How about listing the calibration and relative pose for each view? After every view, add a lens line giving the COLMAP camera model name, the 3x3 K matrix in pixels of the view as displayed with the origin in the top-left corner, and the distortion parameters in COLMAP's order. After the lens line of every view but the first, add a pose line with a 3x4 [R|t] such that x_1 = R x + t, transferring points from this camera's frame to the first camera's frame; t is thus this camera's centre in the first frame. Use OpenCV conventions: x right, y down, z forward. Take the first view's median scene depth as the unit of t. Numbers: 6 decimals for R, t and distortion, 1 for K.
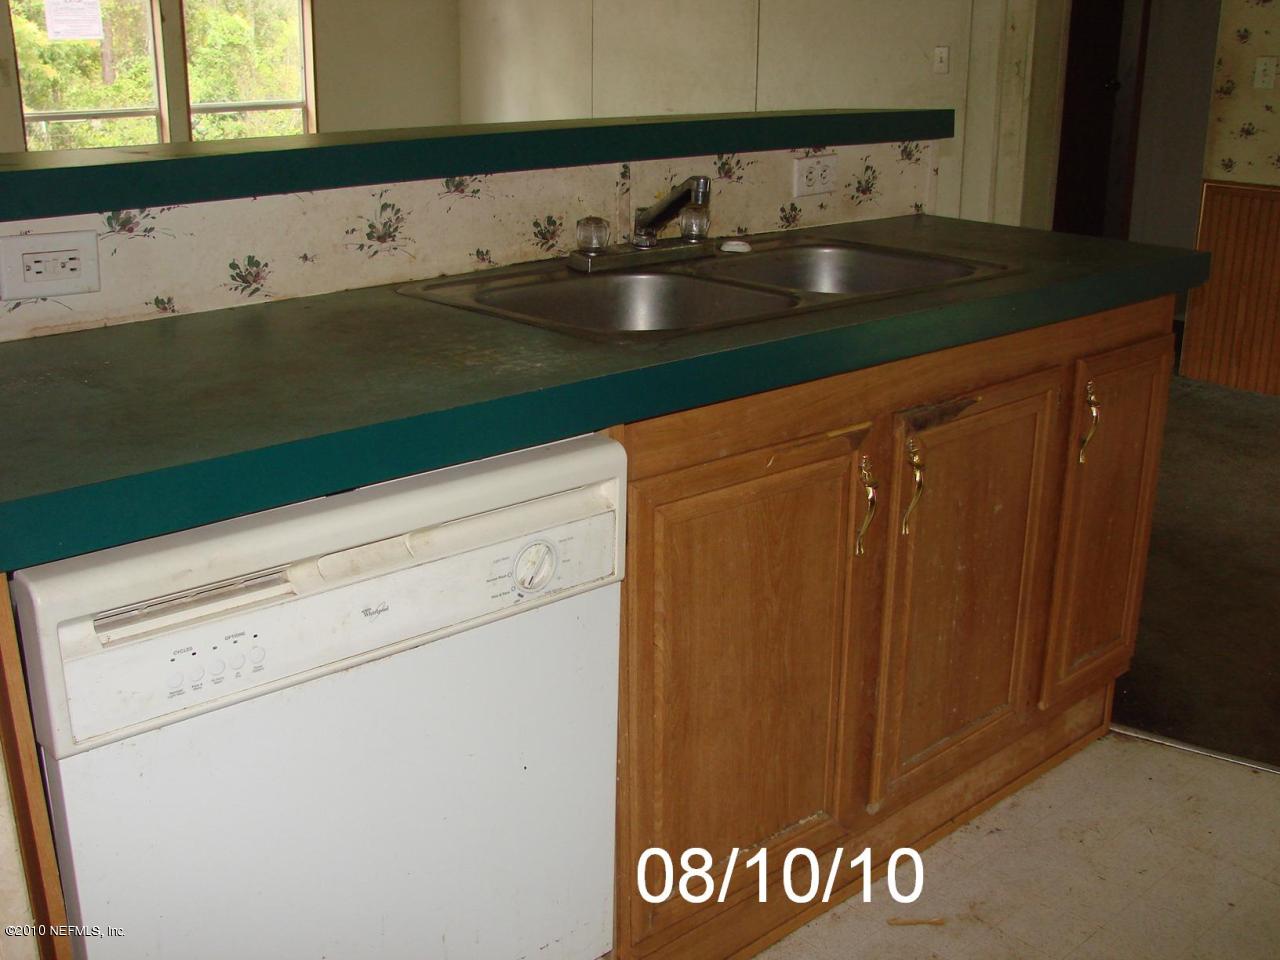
lens RADIAL K [[1376.7, 0, 640.0], [0, 1376.7, 480.0], [0, 0, 1]] dist [-0.212354, 0.270991]
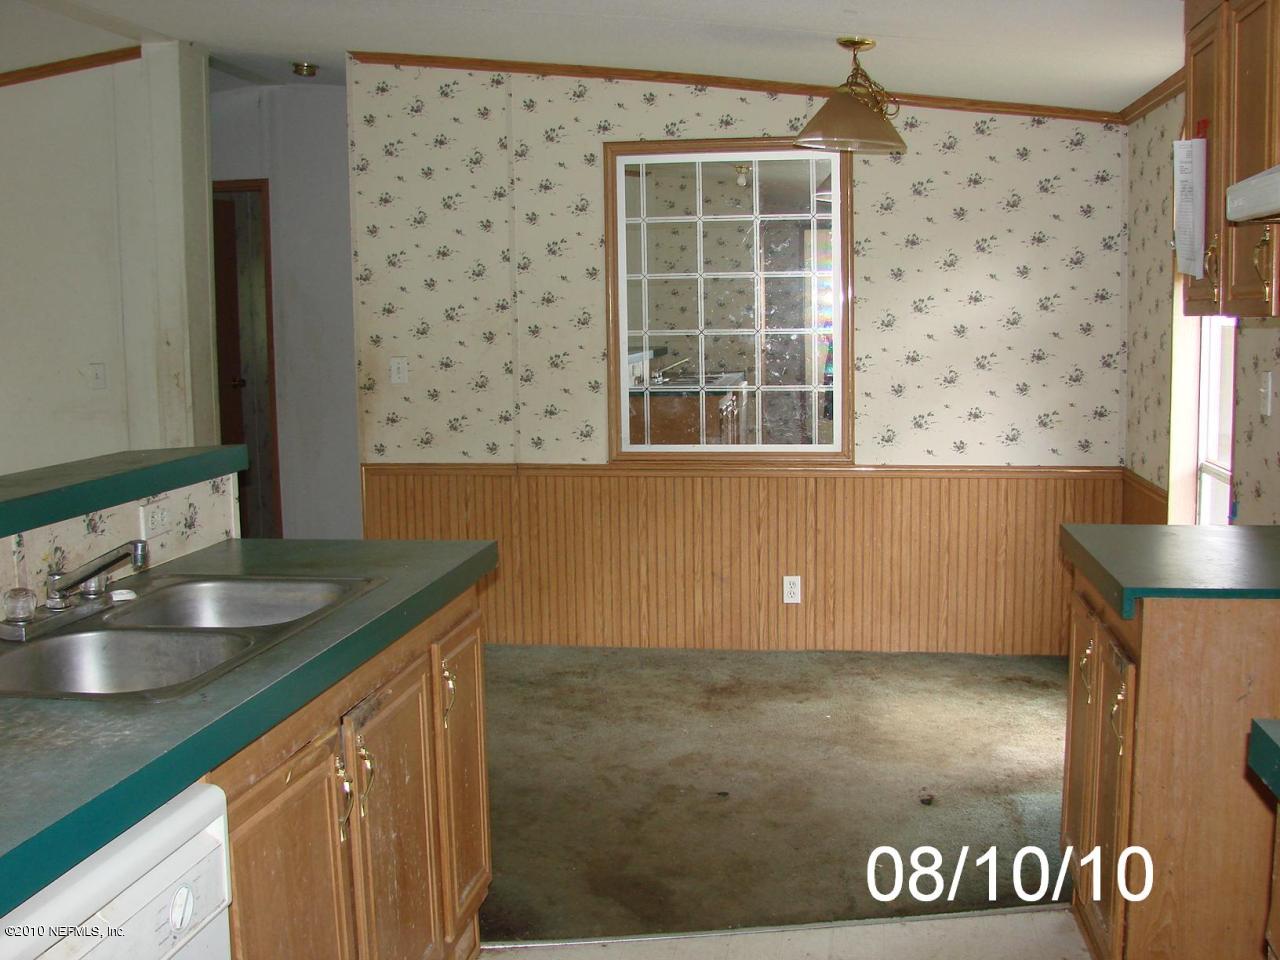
lens RADIAL K [[1376.7, 0, 640.0], [0, 1376.7, 480.0], [0, 0, 1]] dist [-0.212354, 0.270991]
pose [[0.781829, -0.096856, 0.615924, -0.228700], [0.219144, 0.967519, -0.126026, -0.031055], [-0.583712, 0.233506, 0.777660, -0.081994]]
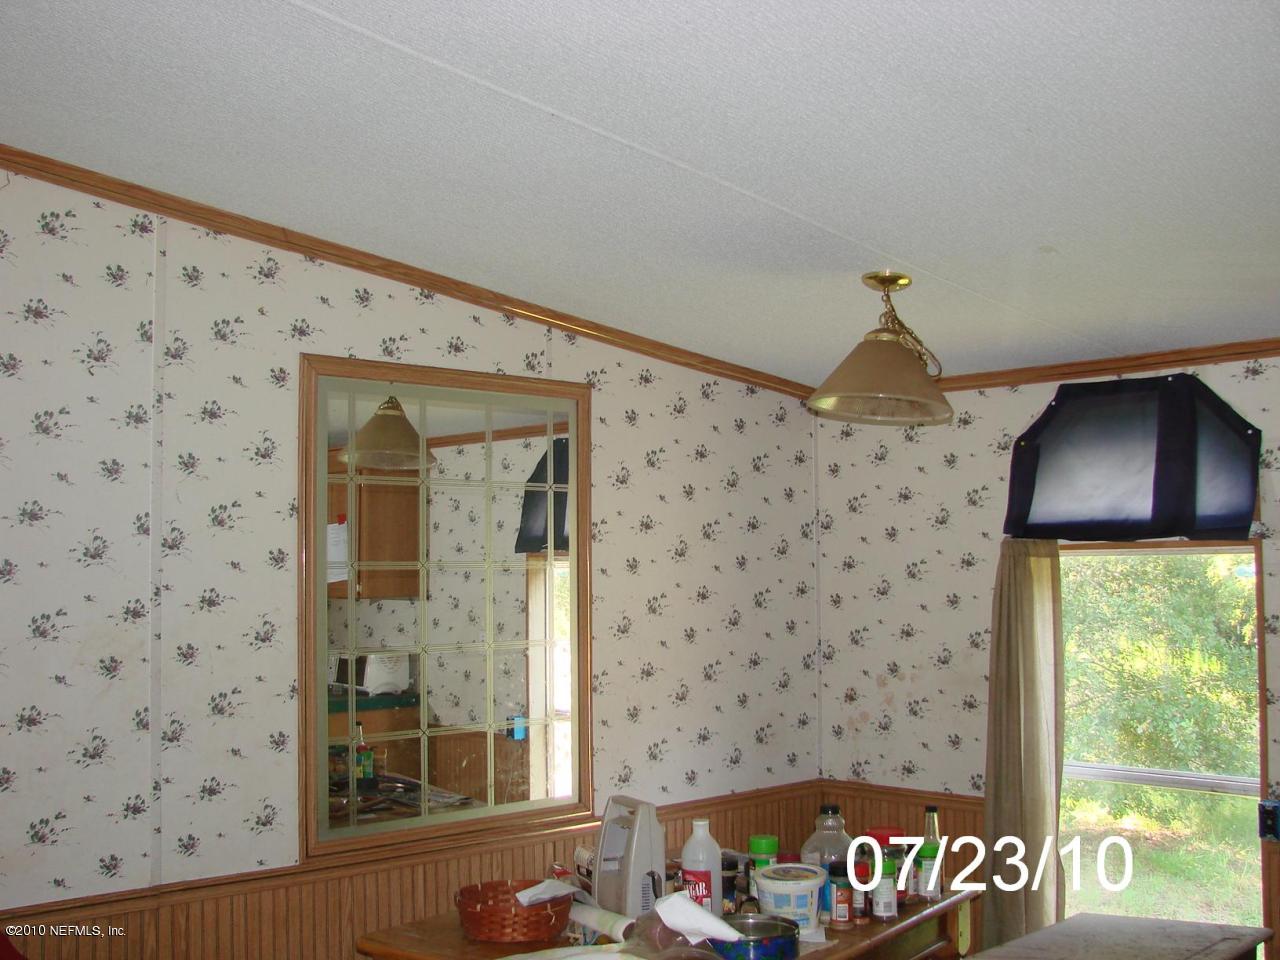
lens RADIAL K [[1376.7, 0, 640.0], [0, 1376.7, 480.0], [0, 0, 1]] dist [-0.212354, 0.270991]
pose [[-0.006924, 0.050831, 0.998683, -0.261469], [0.323190, 0.945222, -0.045869, -0.571043], [-0.946309, 0.322447, -0.022973, 1.337441]]
